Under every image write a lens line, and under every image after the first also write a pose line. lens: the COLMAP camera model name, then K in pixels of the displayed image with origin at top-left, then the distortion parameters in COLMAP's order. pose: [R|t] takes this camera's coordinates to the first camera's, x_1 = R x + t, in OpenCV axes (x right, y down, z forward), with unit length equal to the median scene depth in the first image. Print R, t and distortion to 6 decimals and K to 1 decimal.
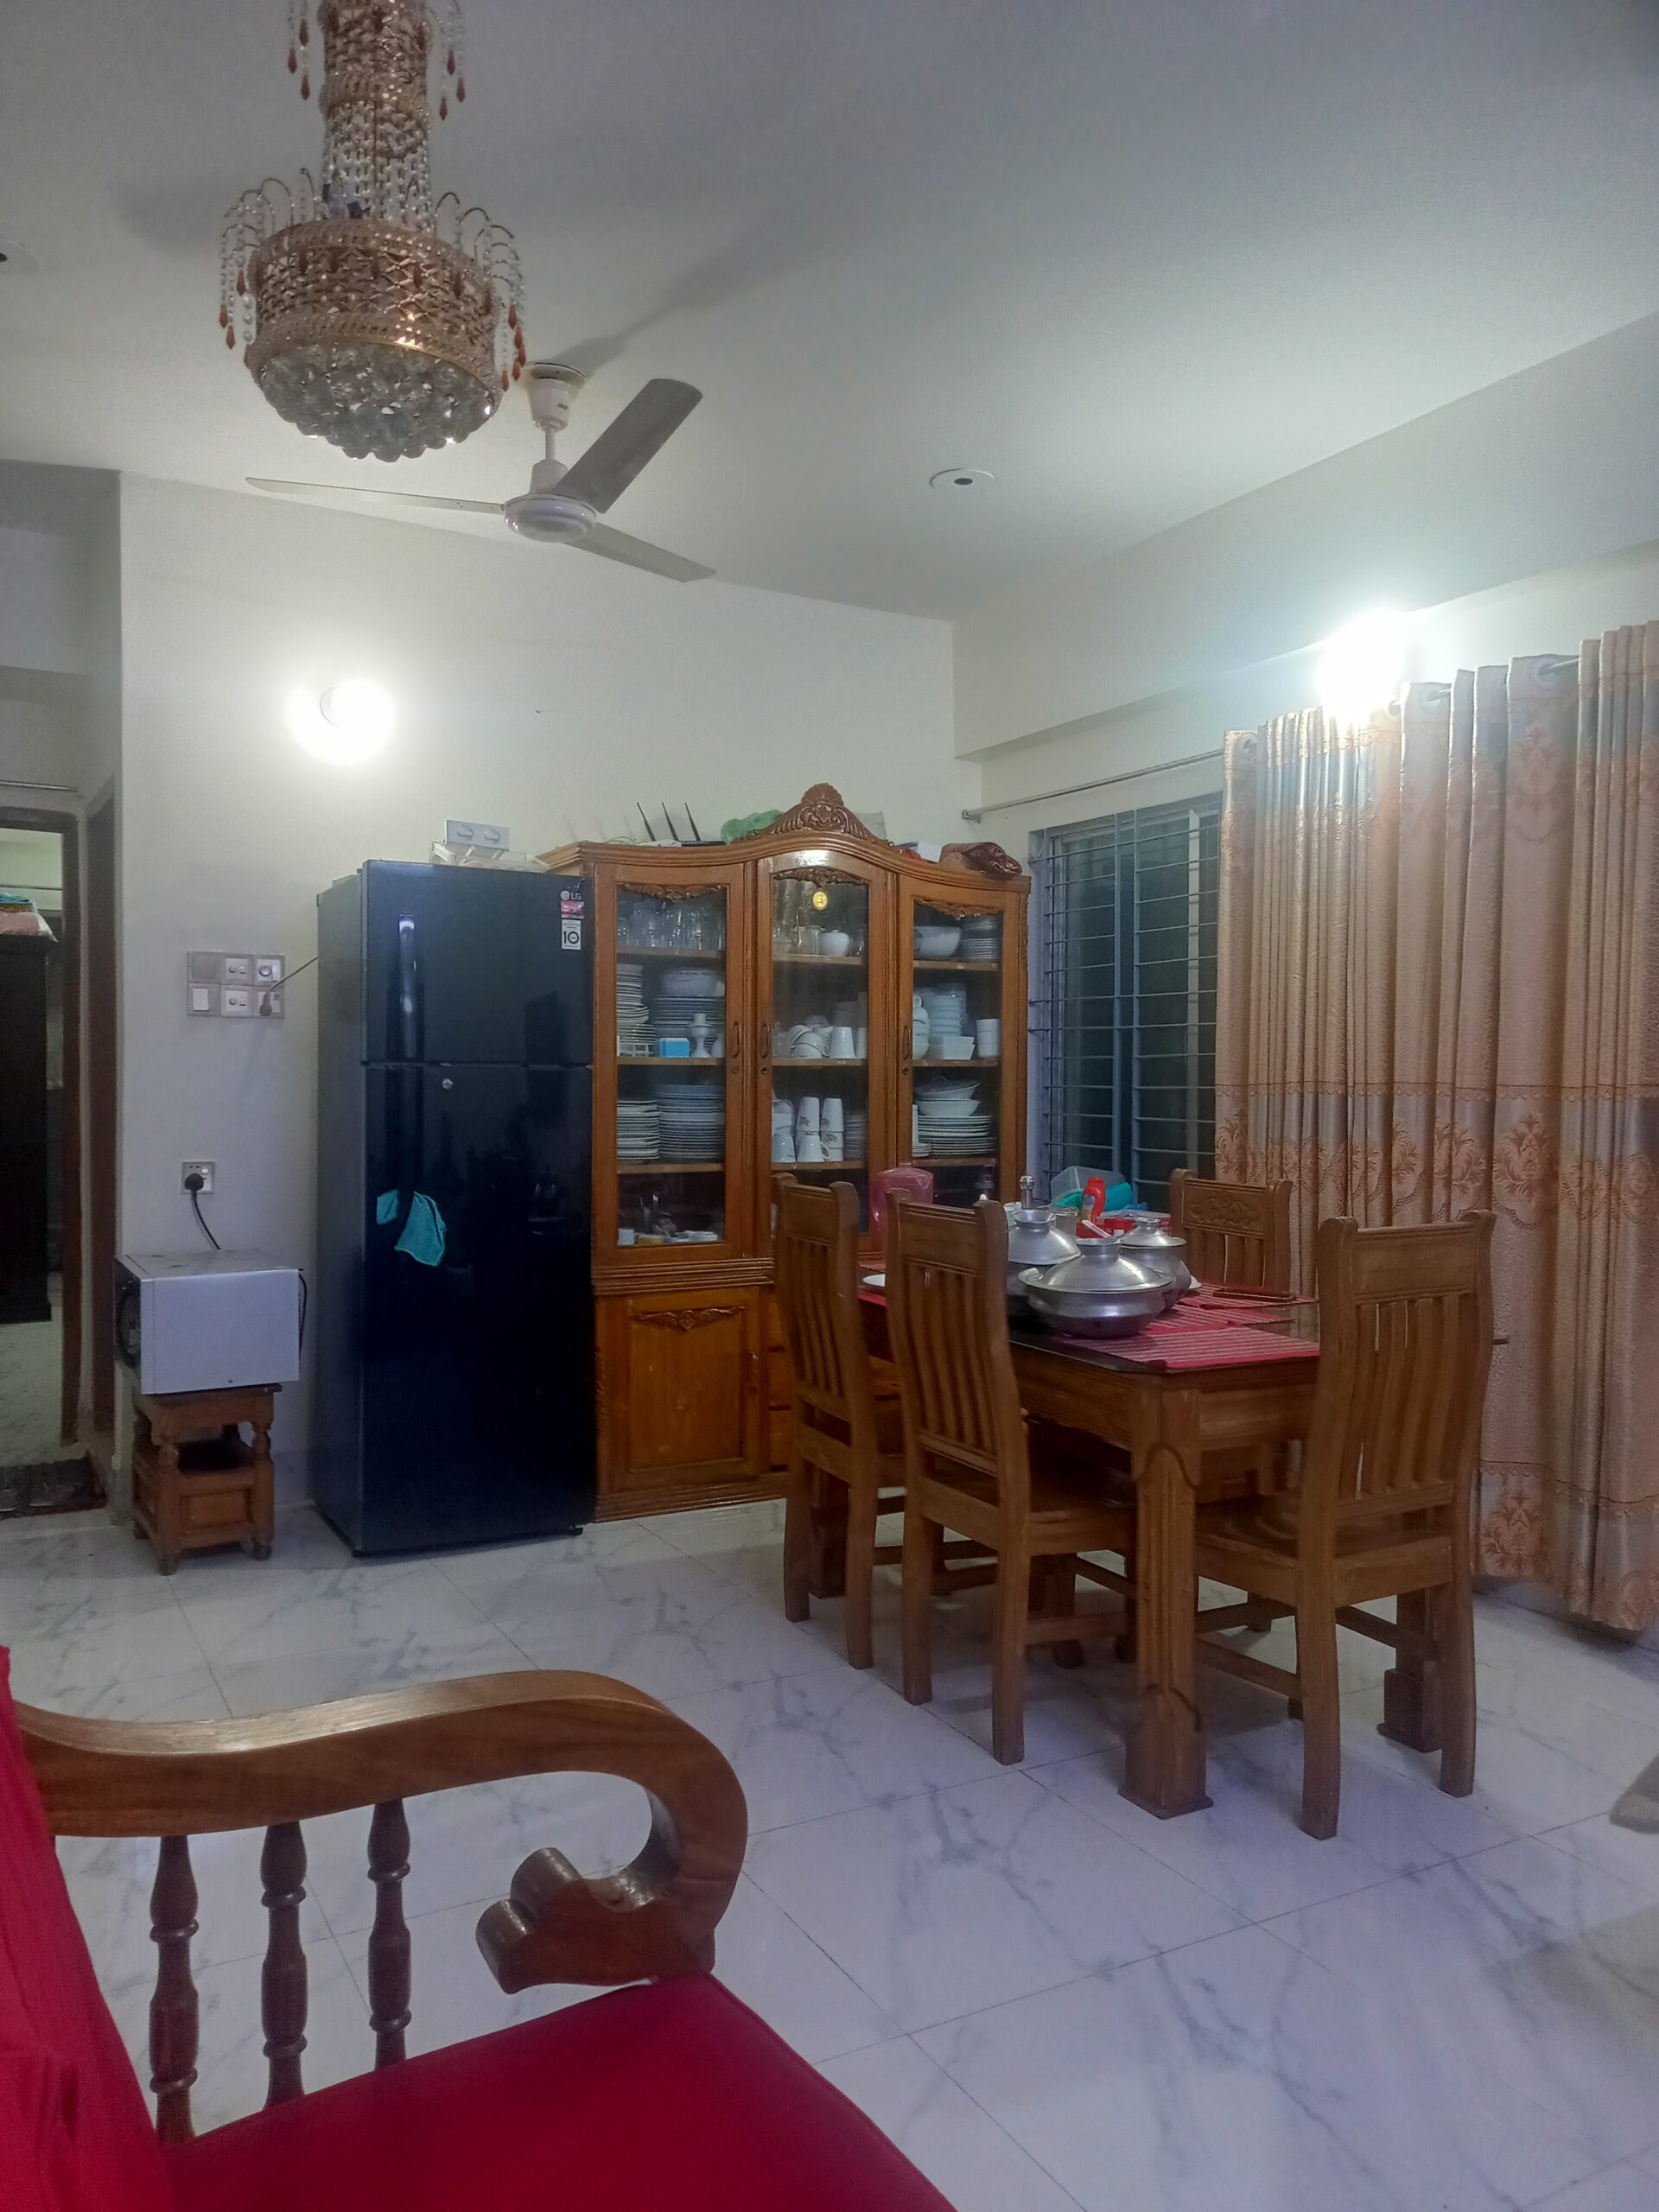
lens RADIAL K [[1656.7, 0, 830.5], [0, 1656.7, 1108.2], [0, 0, 1]] dist [0.036892, -0.004330]
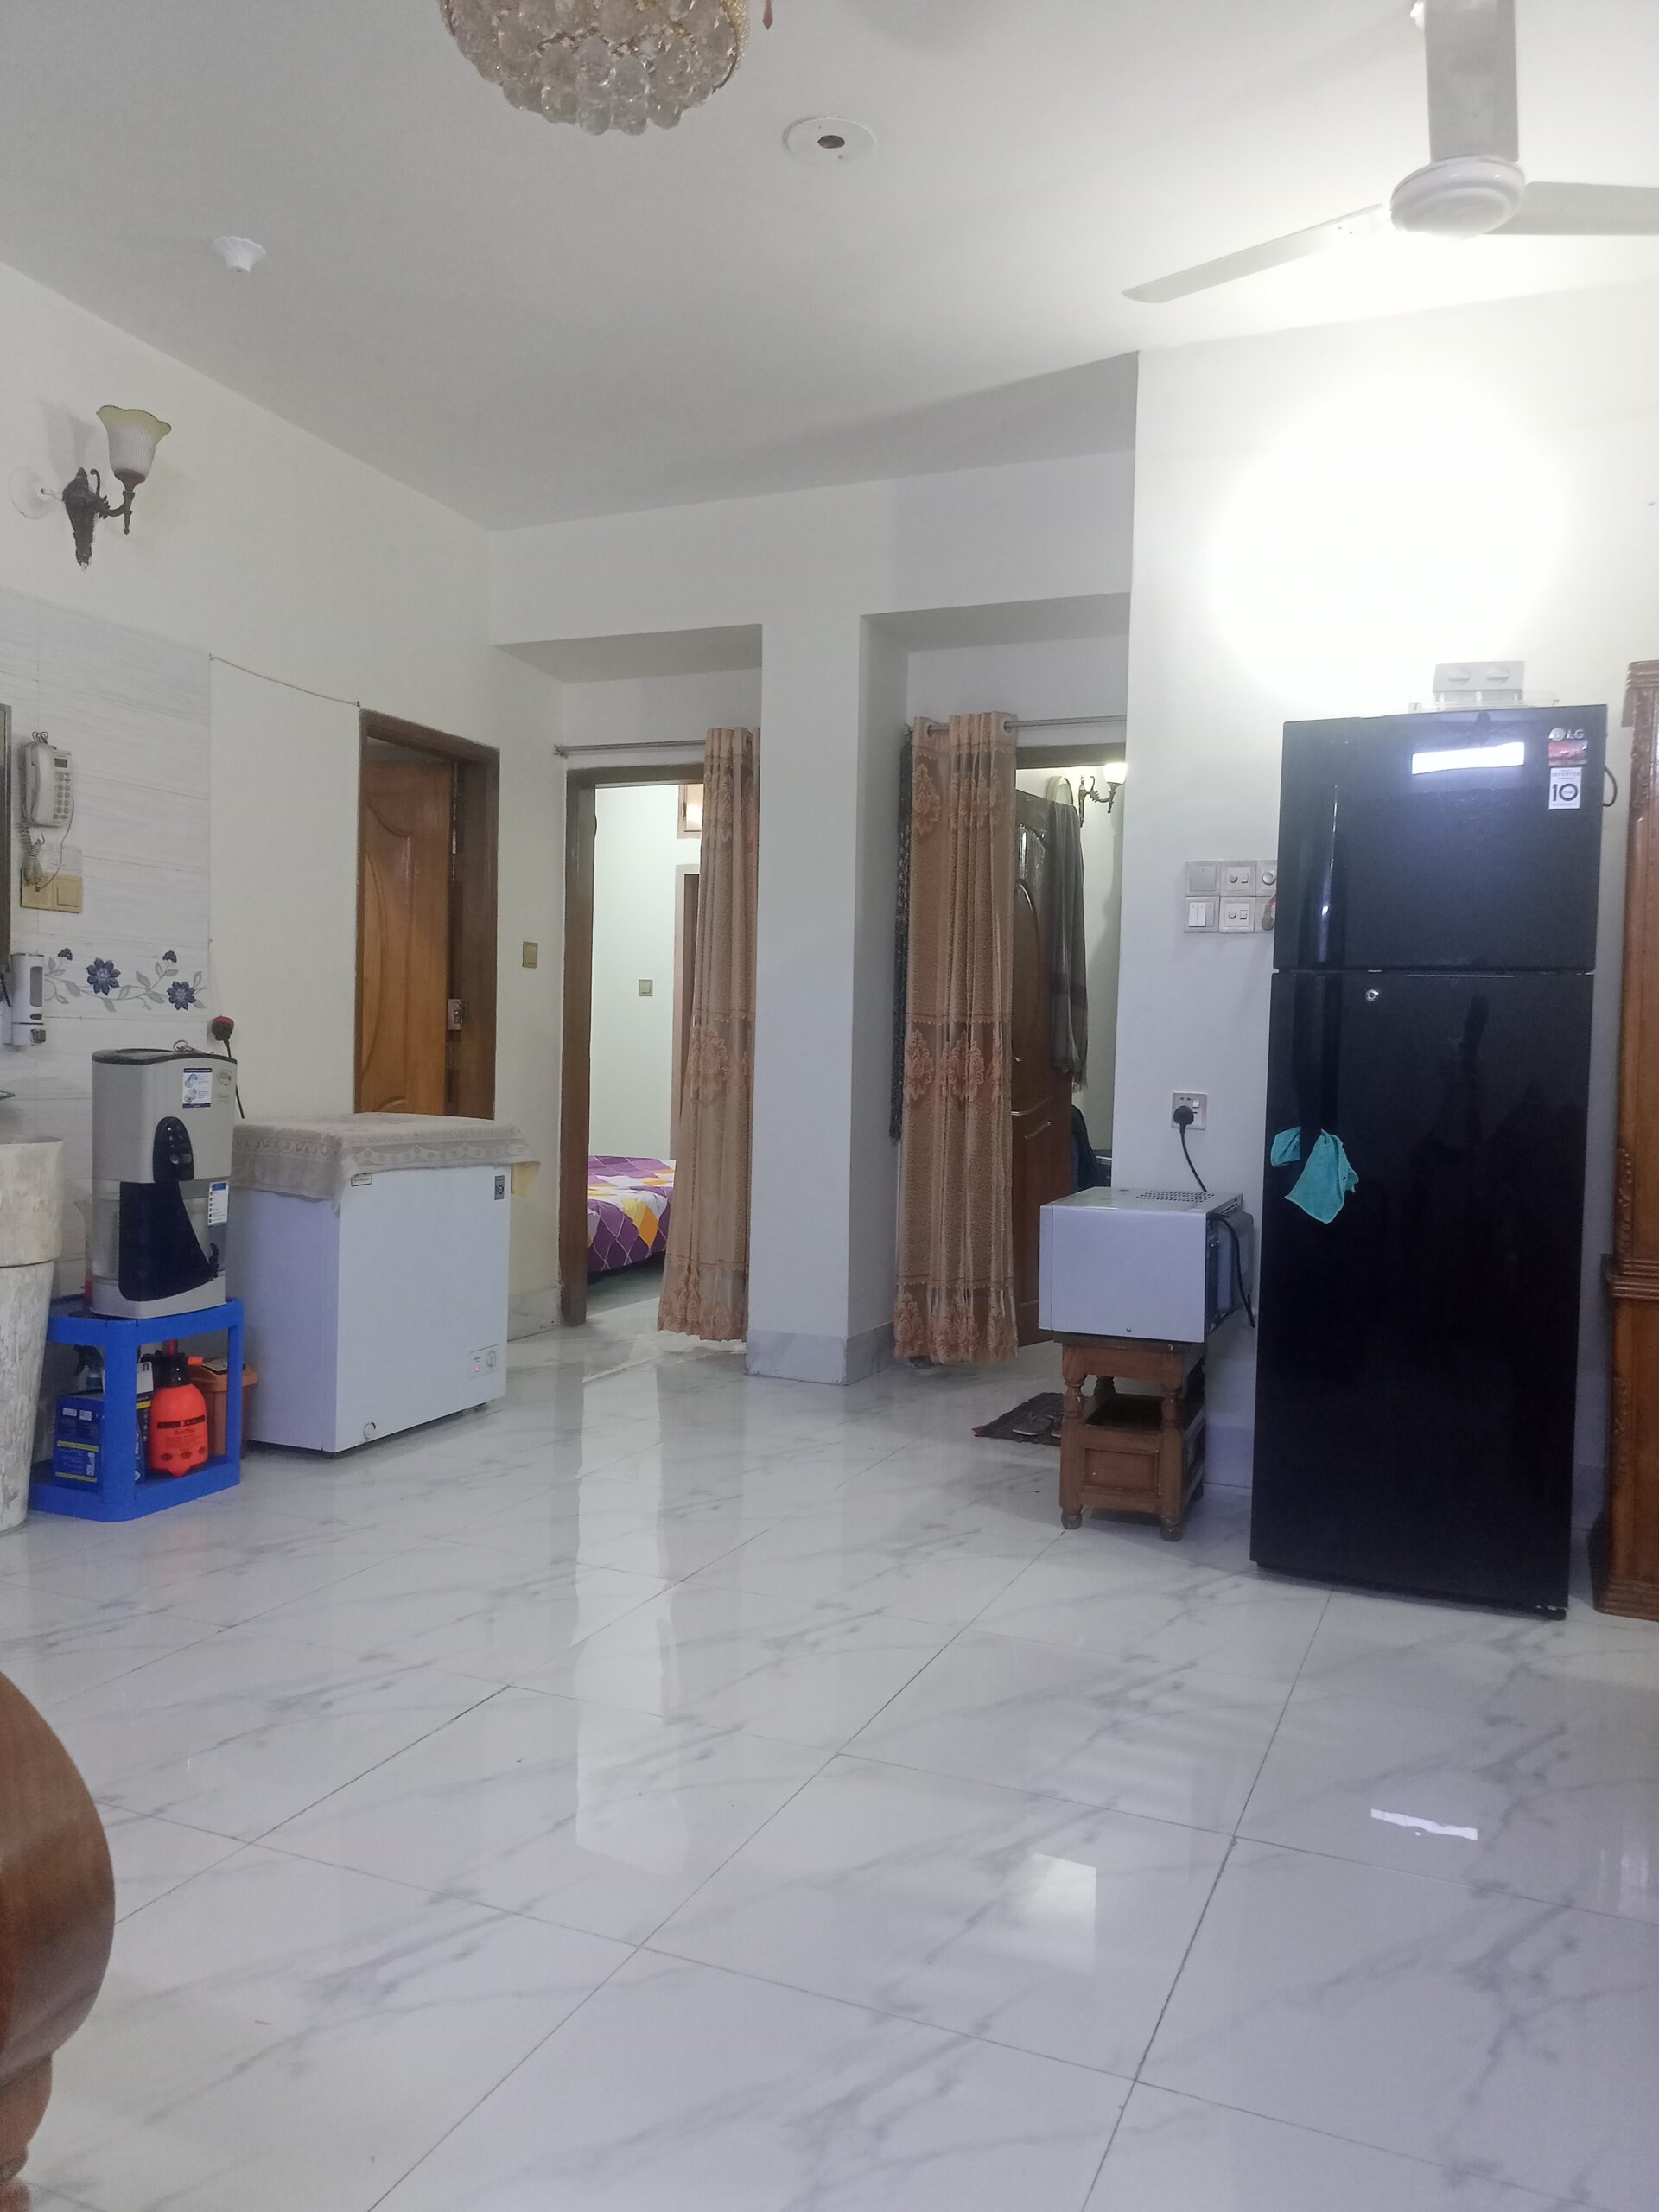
lens RADIAL K [[1656.7, 0, 824.5], [0, 1656.7, 1101.2], [0, 0, 1]] dist [0.036892, -0.004330]
pose [[0.615209, 0.031888, -0.787719, 0.231736], [-0.032450, 0.999359, 0.015112, 0.032053], [0.787696, 0.016264, 0.615849, 0.314108]]
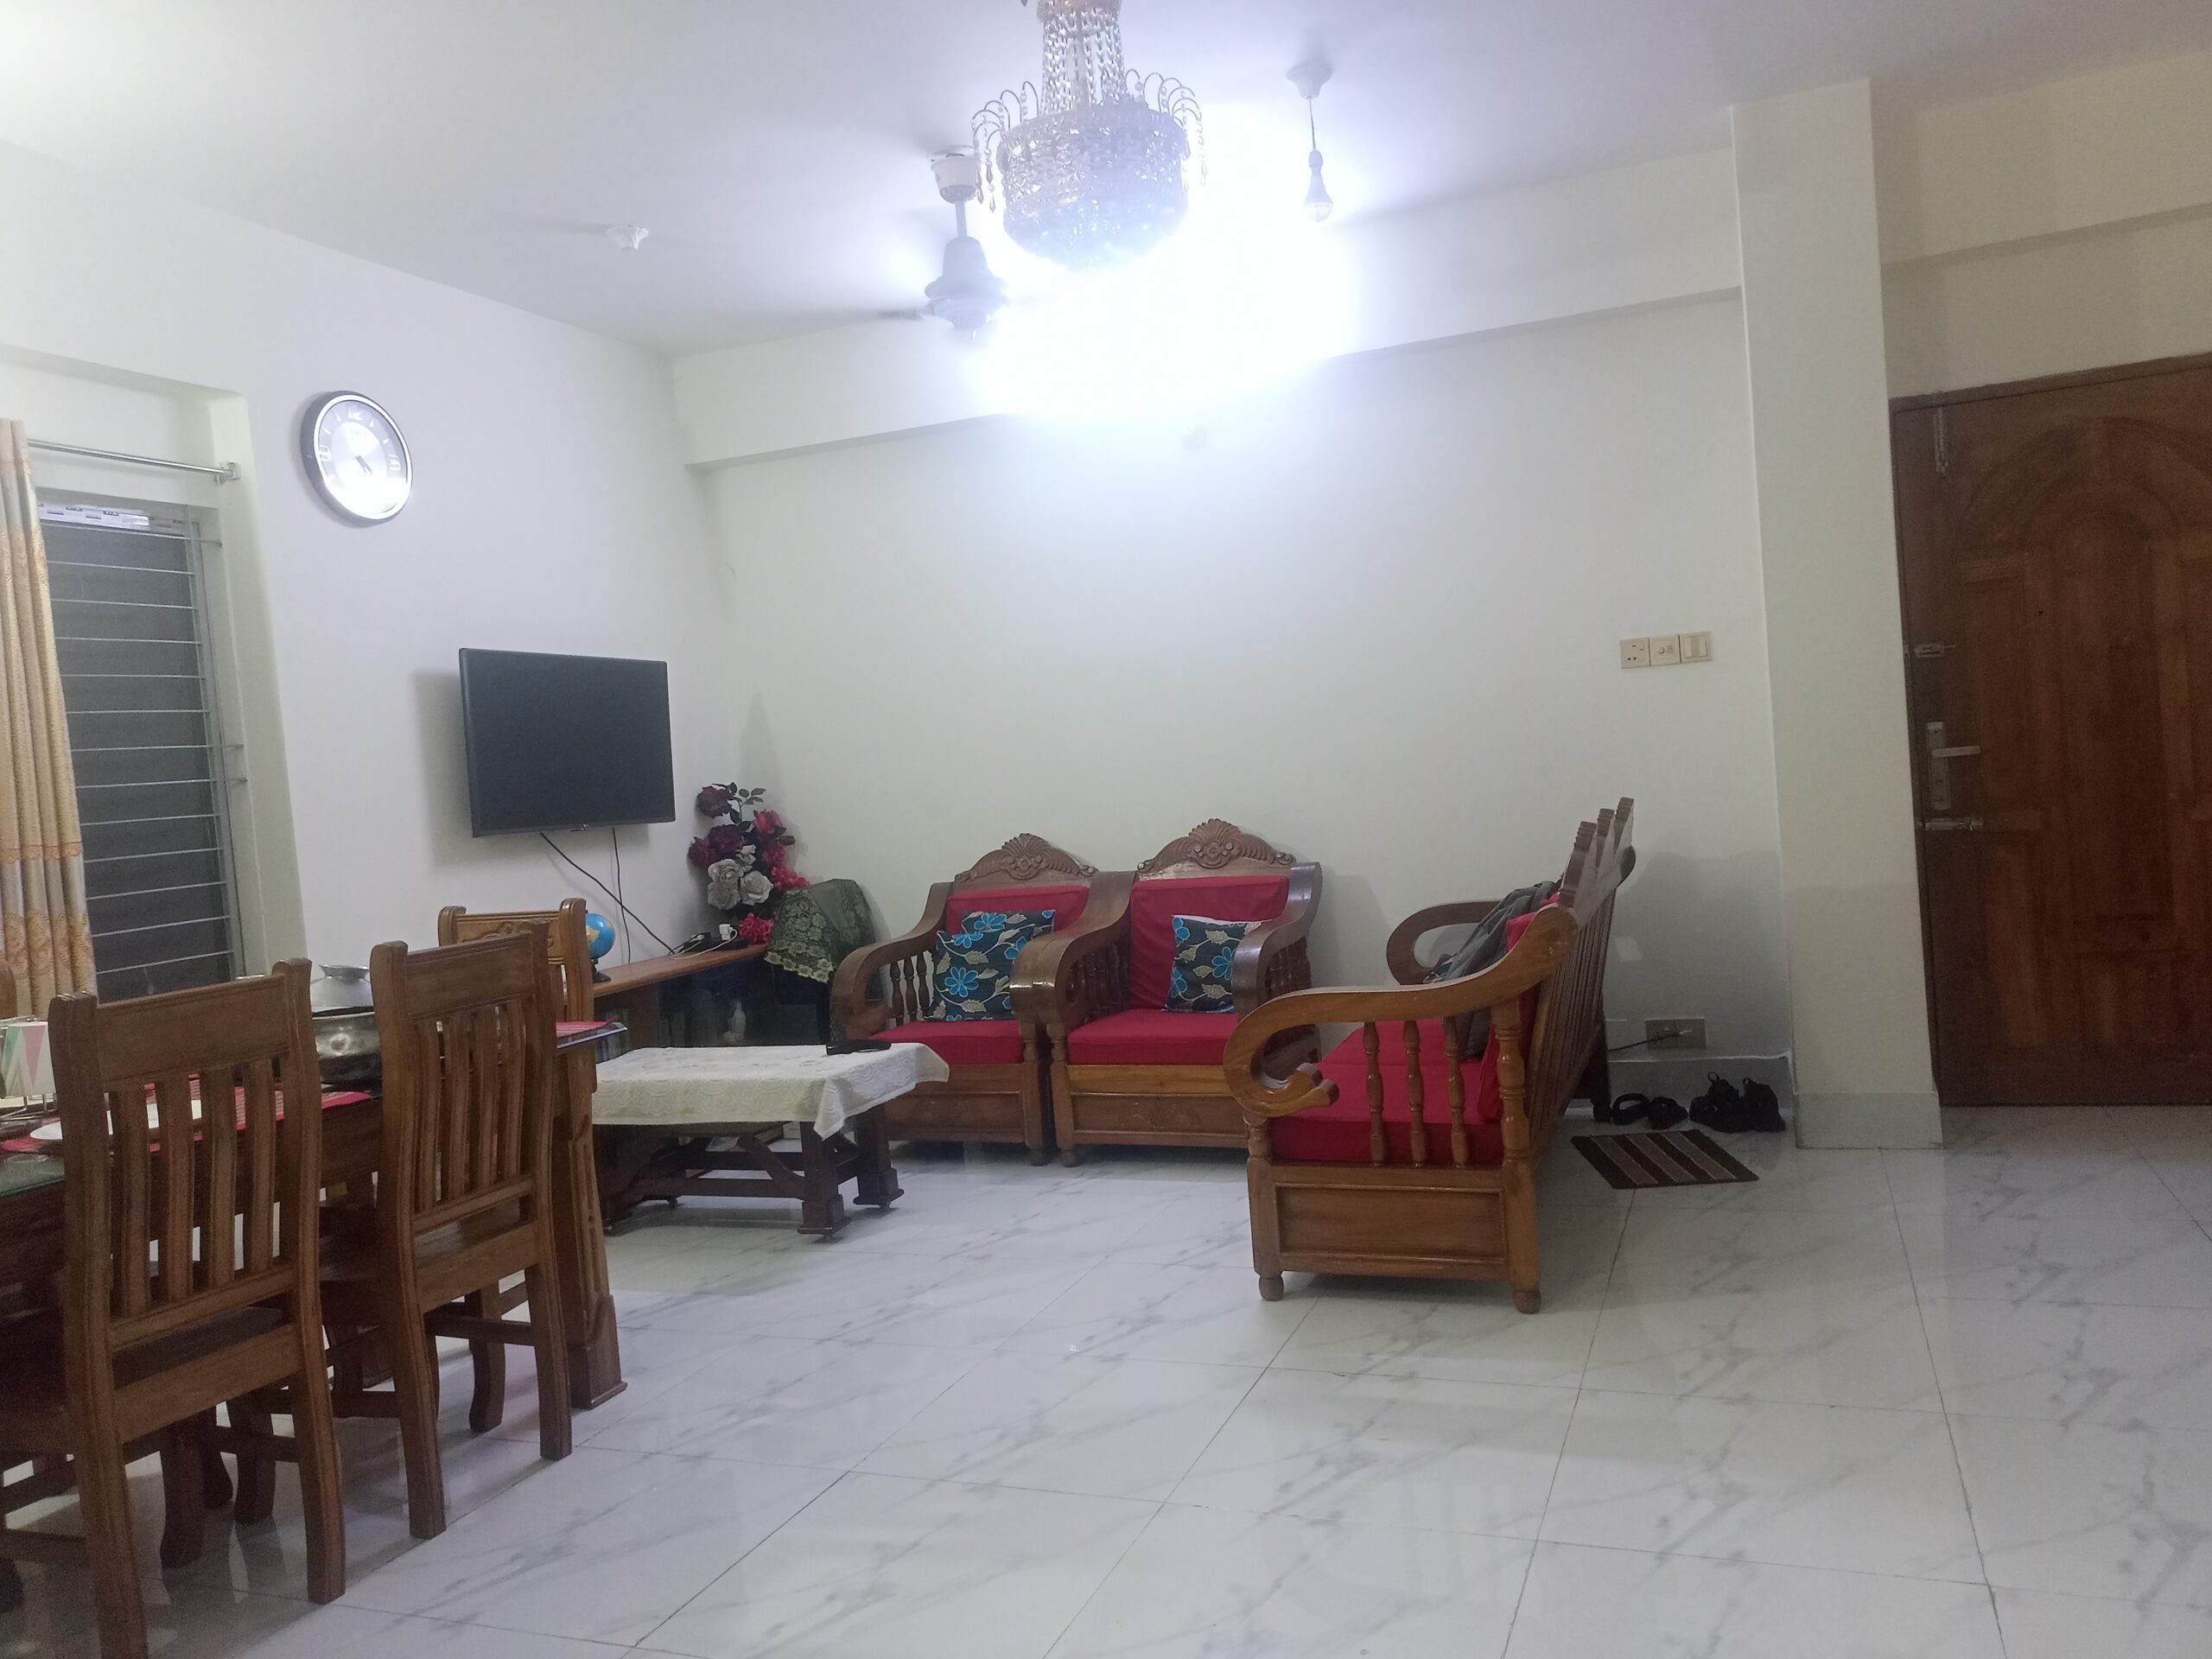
lens RADIAL K [[1656.7, 0, 1109.4], [0, 1656.7, 827.5], [0, 0, 1]] dist [0.036892, -0.004330]
pose [[-0.637860, 0.017182, 0.769961, -0.665114], [0.091992, 0.994293, 0.054020, -0.018325], [-0.764639, 0.105287, -0.635800, 0.976218]]
